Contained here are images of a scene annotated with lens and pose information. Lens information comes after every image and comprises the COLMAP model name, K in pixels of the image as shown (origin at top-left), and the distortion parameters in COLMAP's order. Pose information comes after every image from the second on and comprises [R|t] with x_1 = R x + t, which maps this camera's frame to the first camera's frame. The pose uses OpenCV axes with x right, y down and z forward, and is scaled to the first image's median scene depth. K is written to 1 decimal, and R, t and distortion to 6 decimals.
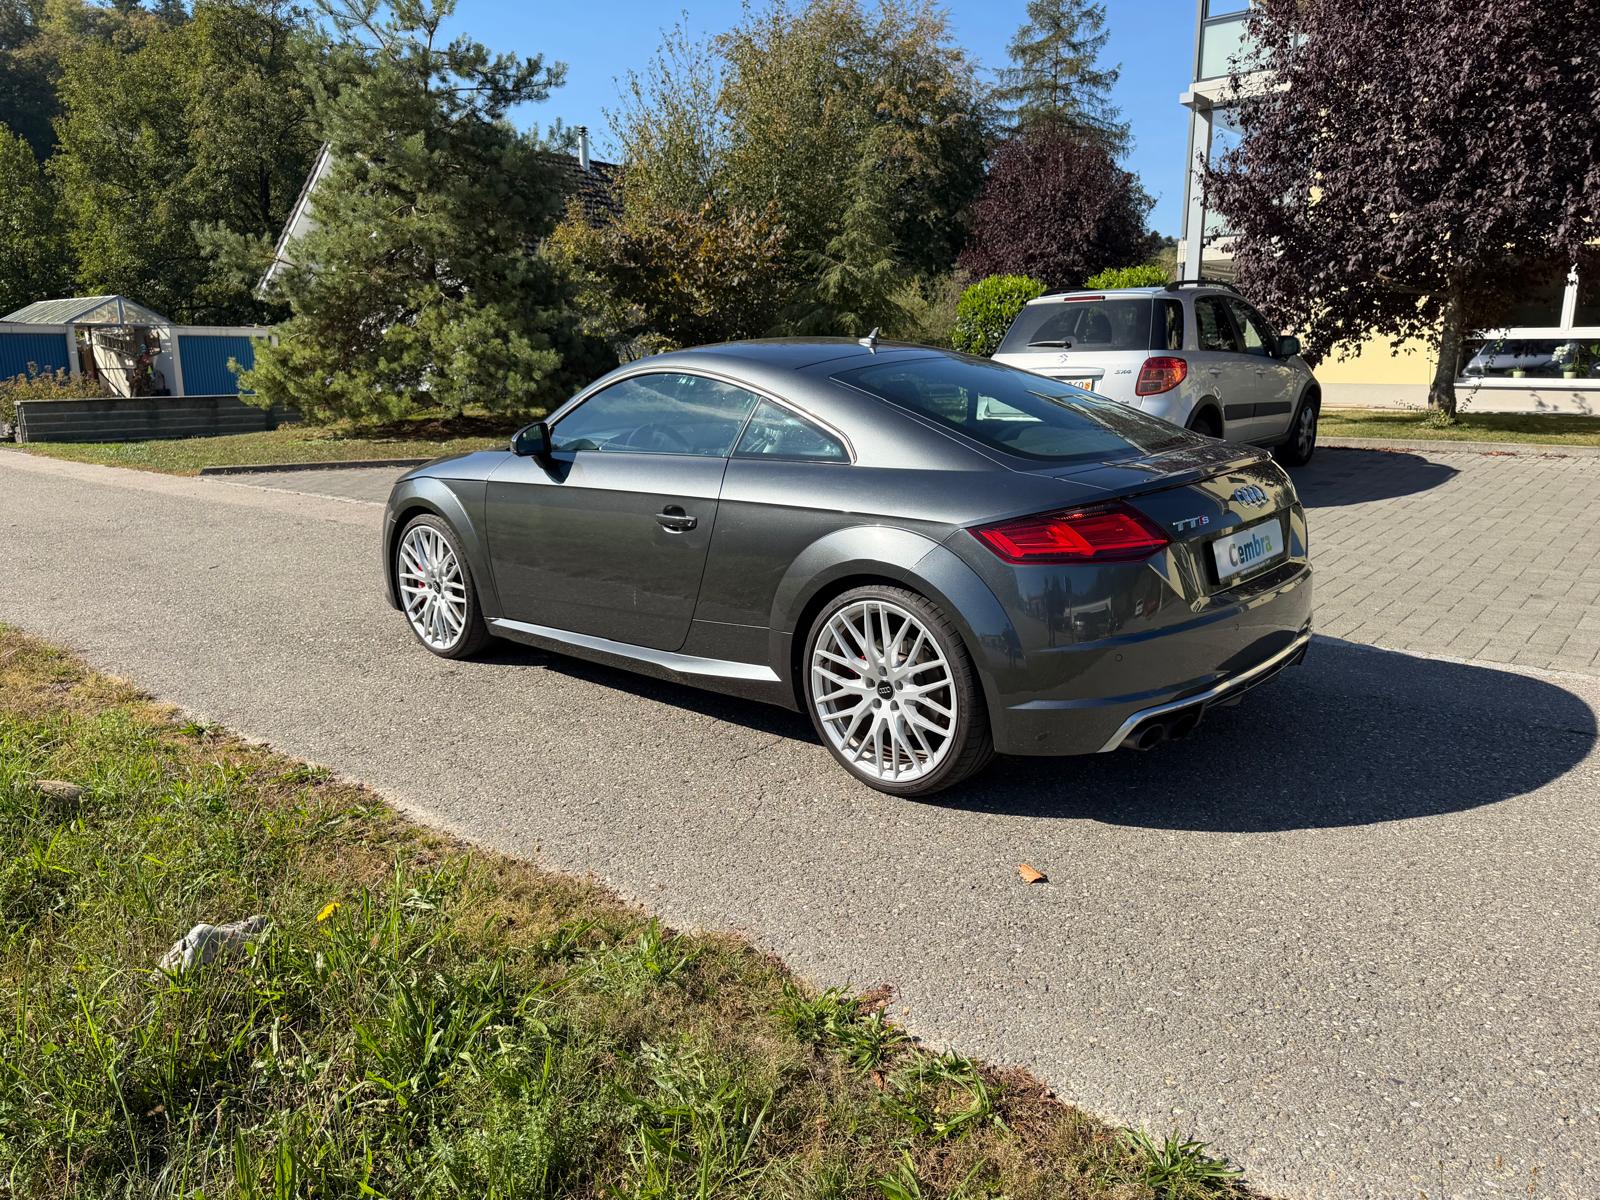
lens RADIAL K [[1159.3, 0, 799.0], [0, 1159.3, 605.3], [0, 0, 1]] dist [-0.009426, 0.005522]
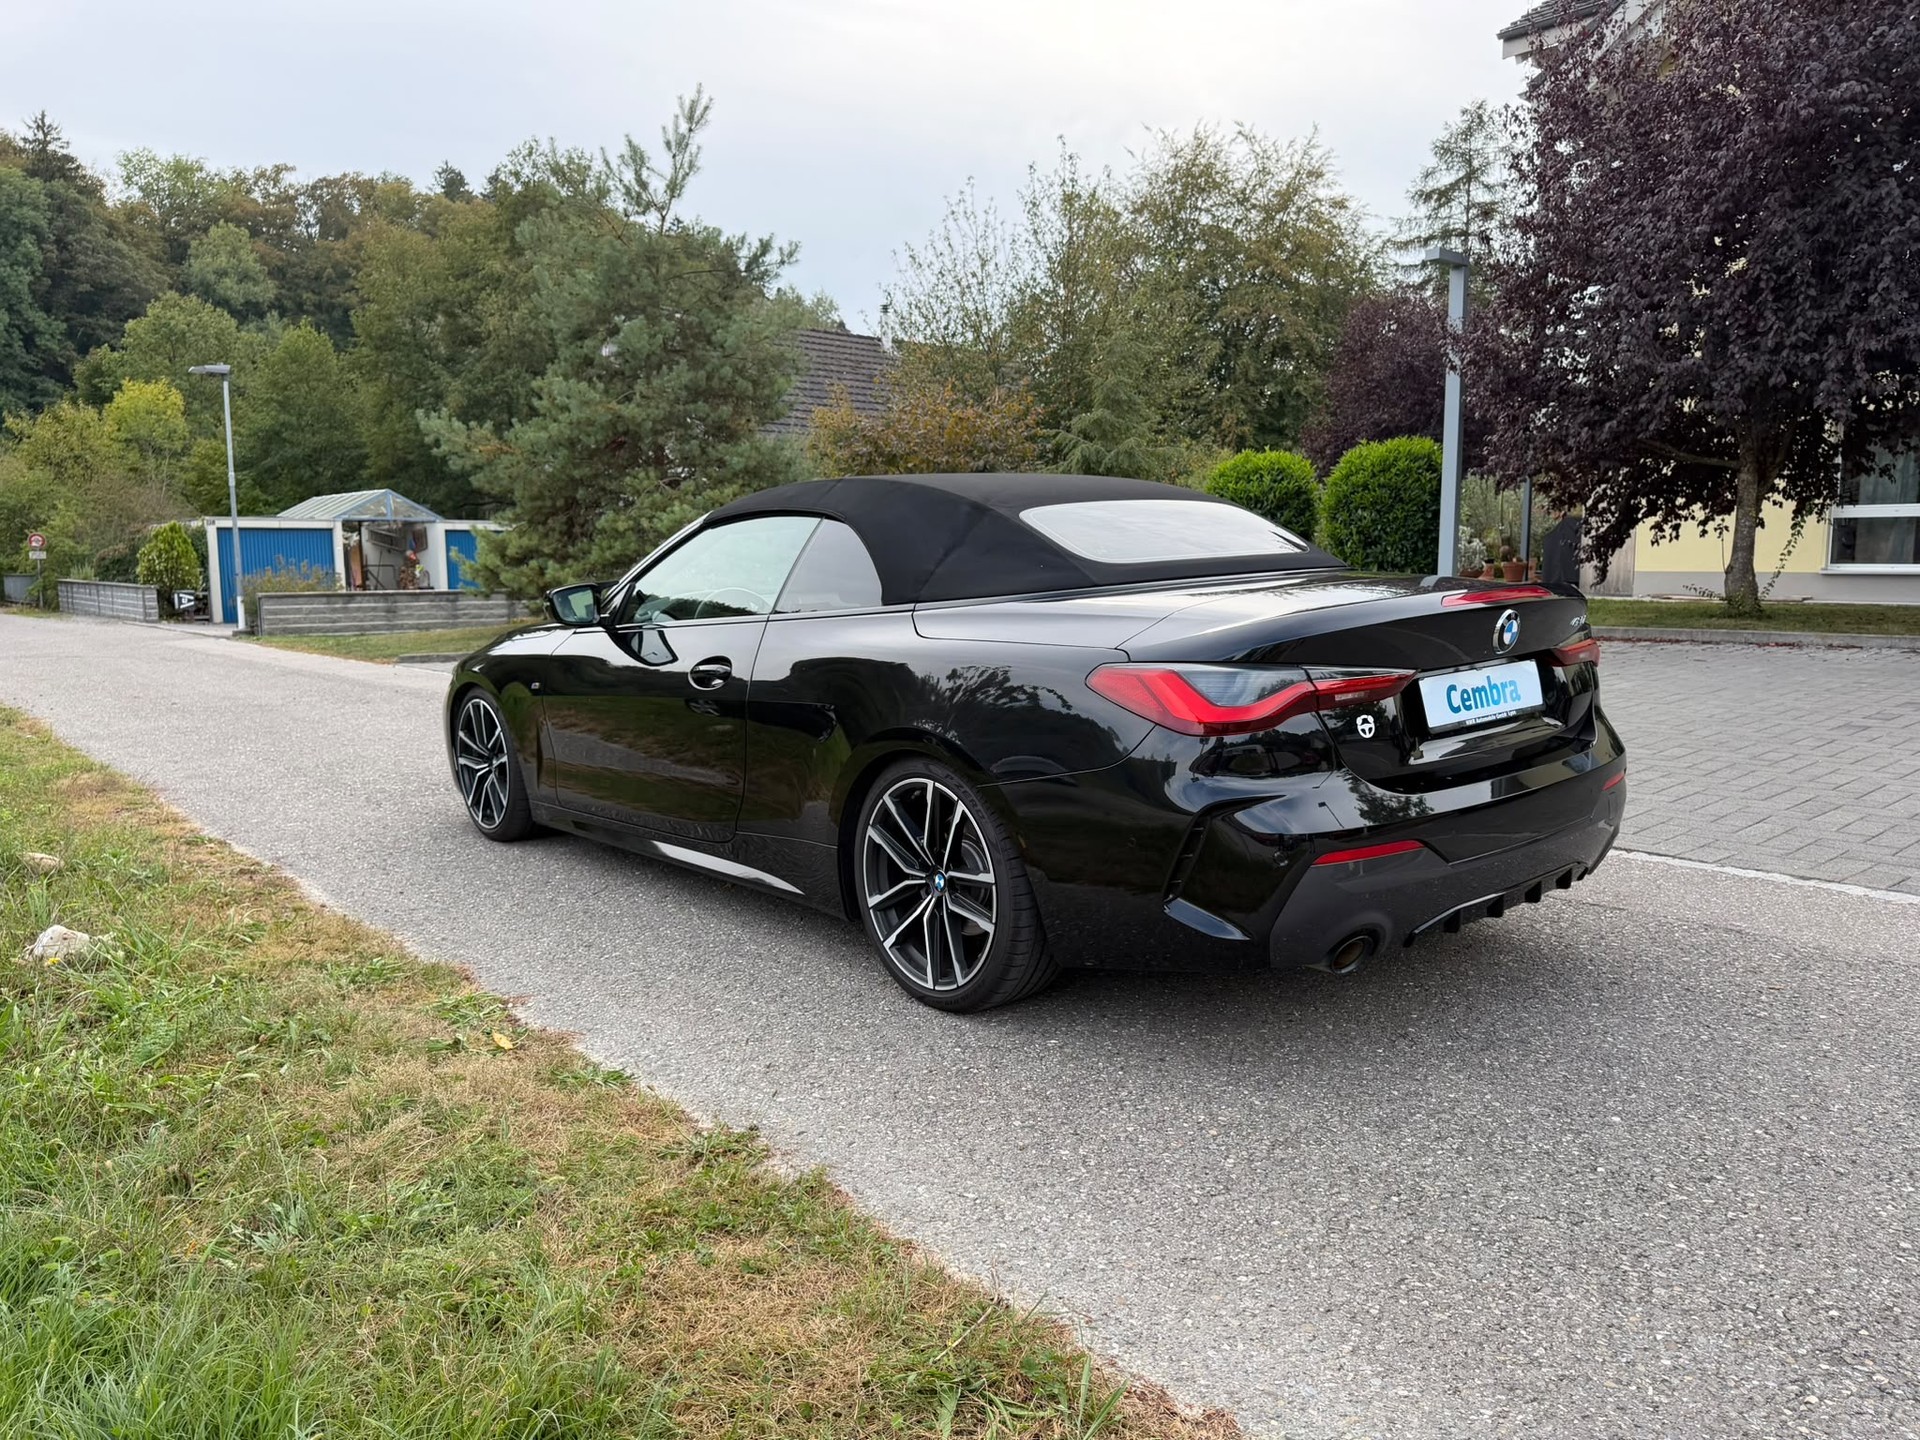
lens RADIAL K [[1387.5, 0, 953.9], [0, 1387.5, 723.2], [0, 0, 1]] dist [0.010595, -0.016098]
pose [[0.986656, 0.015448, -0.162082, 0.114409], [-0.030392, 0.995466, -0.090134, 0.024823], [0.159954, 0.093857, 0.982652, -0.065126]]
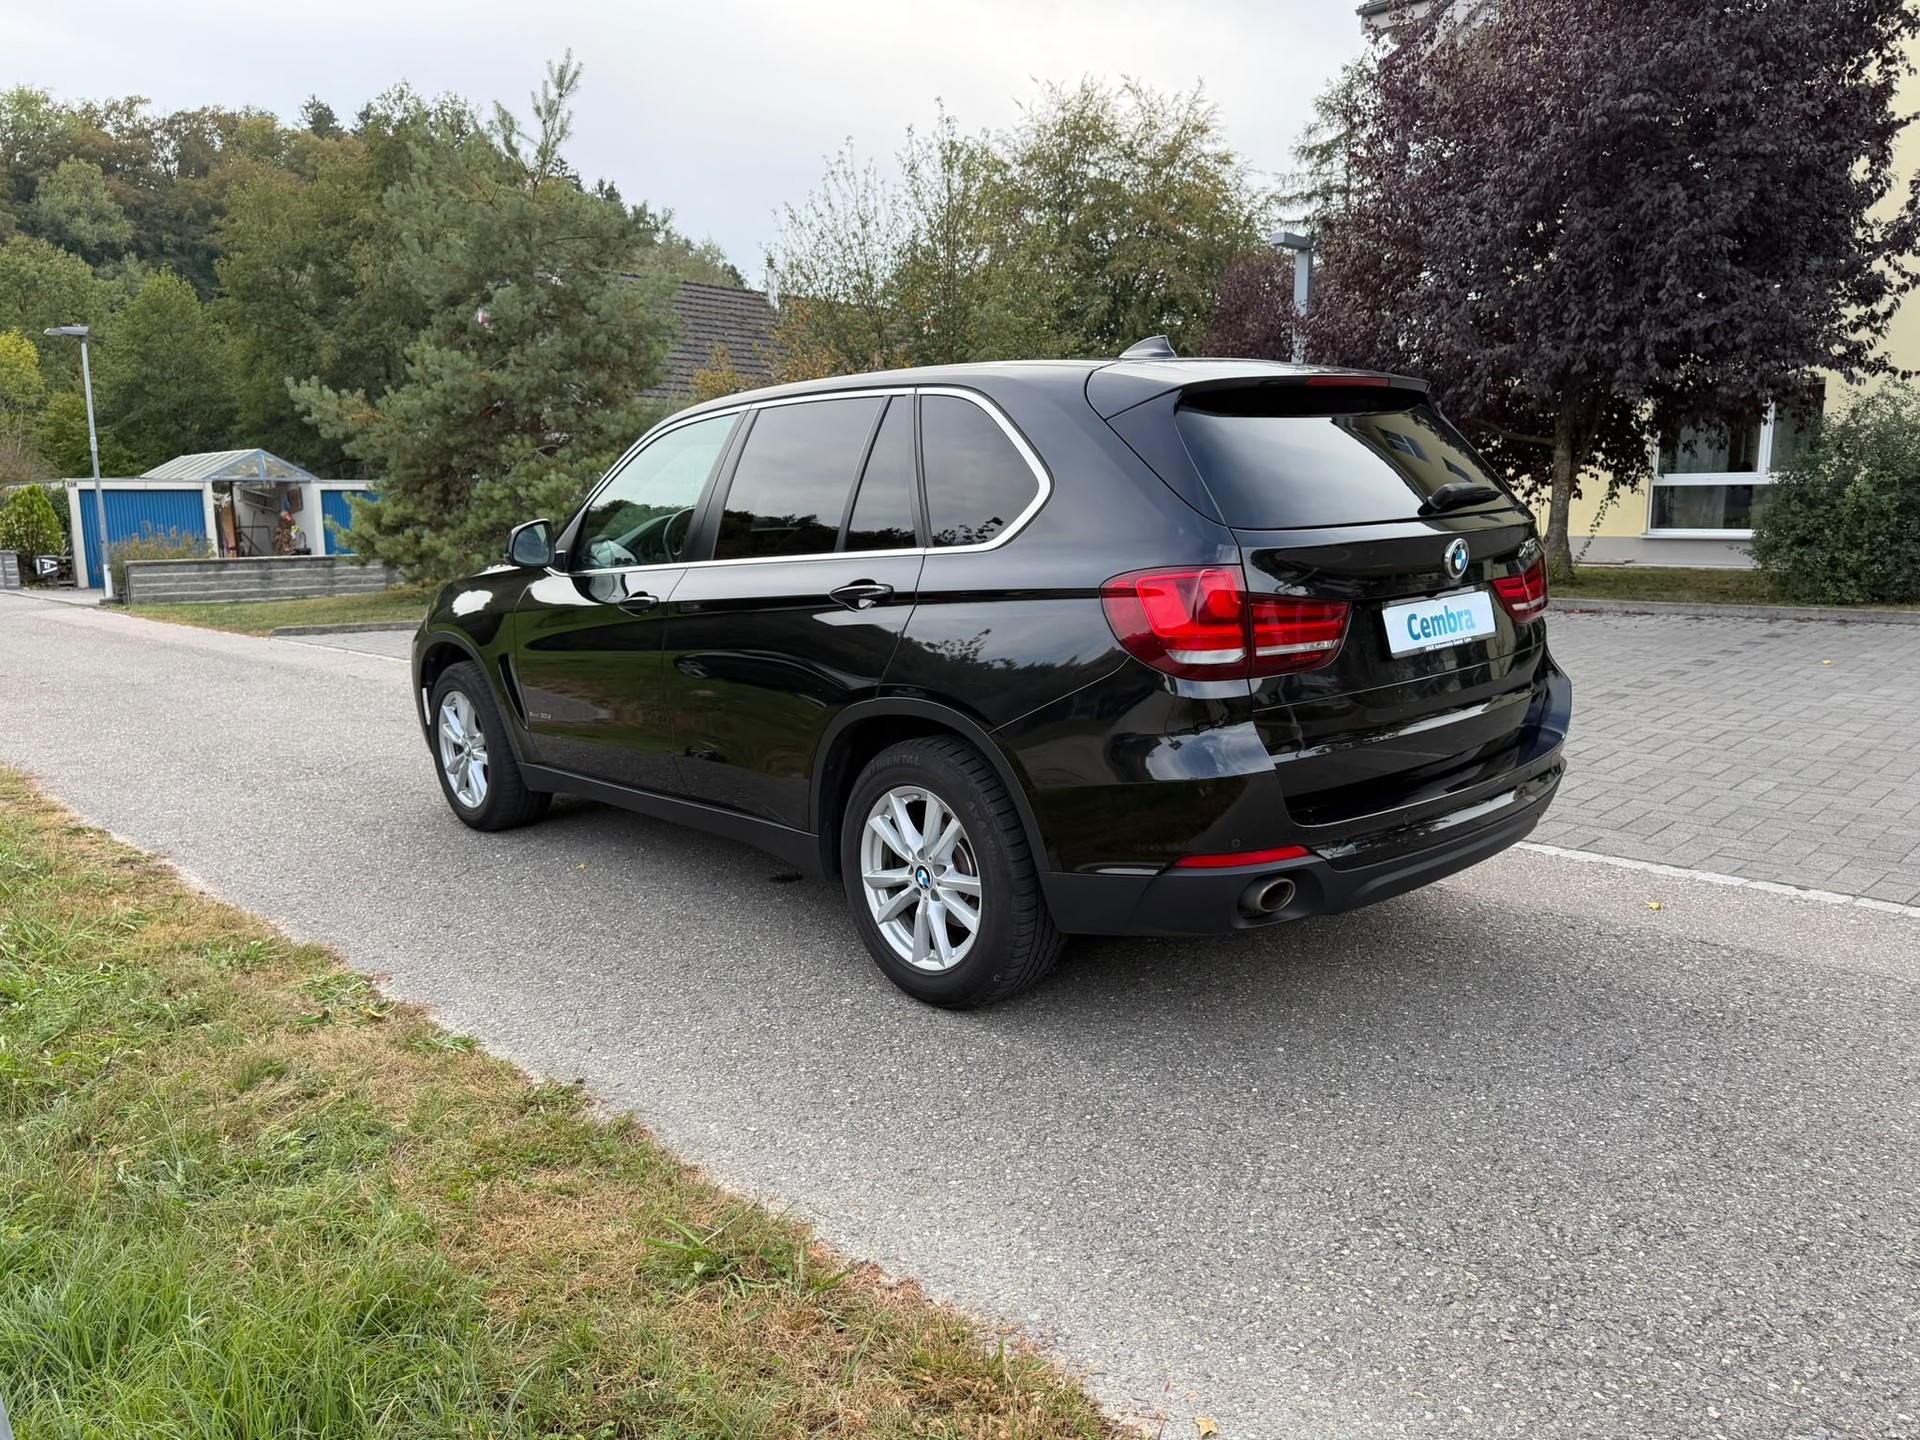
lens RADIAL K [[1391.1, 0, 958.8], [0, 1391.1, 726.4], [0, 0, 1]] dist [-0.009426, 0.005522]
pose [[0.996110, 0.006524, -0.087876, 0.136309], [-0.011331, 0.998460, -0.054310, 0.018144], [0.087386, 0.055094, 0.994650, -0.097378]]
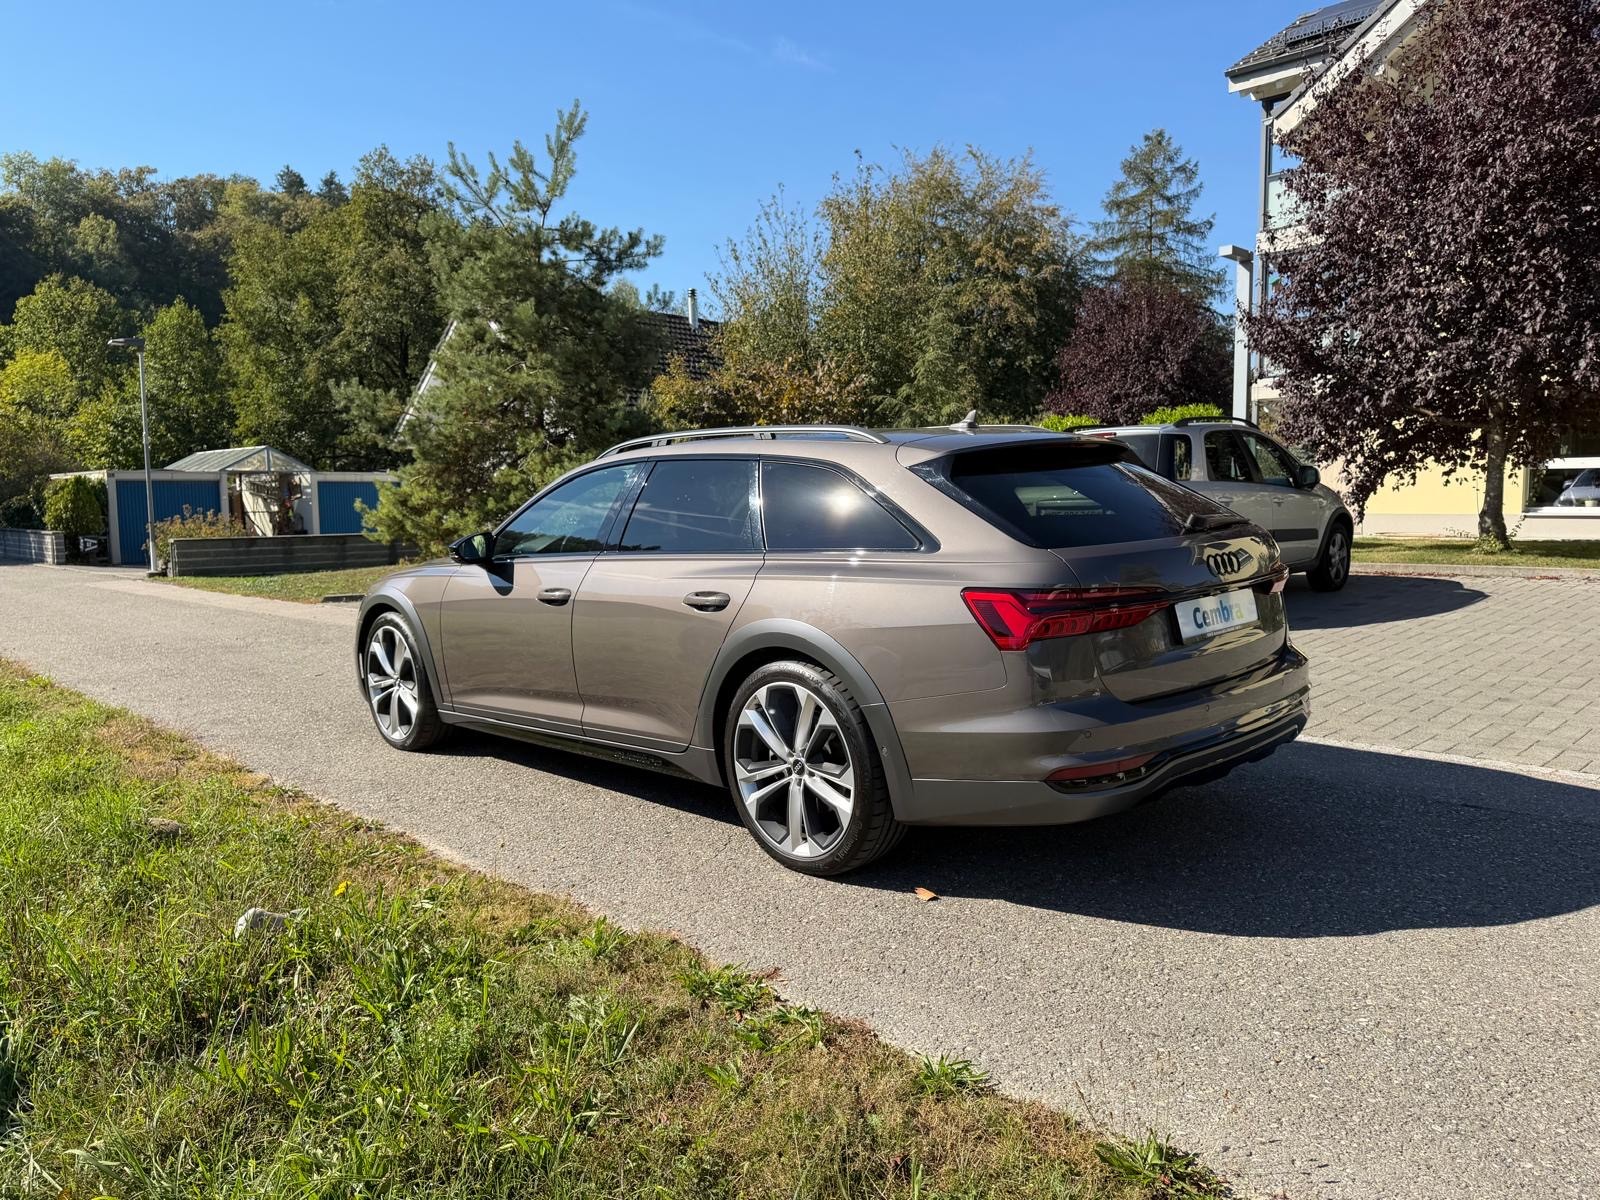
lens RADIAL K [[1150.2, 0, 805.8], [0, 1150.2, 607.0], [0, 0, 1]] dist [0.040310, -0.069345]
pose [[0.995989, -0.001257, -0.089472, 0.033356], [-0.009251, 0.993096, -0.116941, 0.013360], [0.089002, 0.117300, 0.989100, -0.041647]]
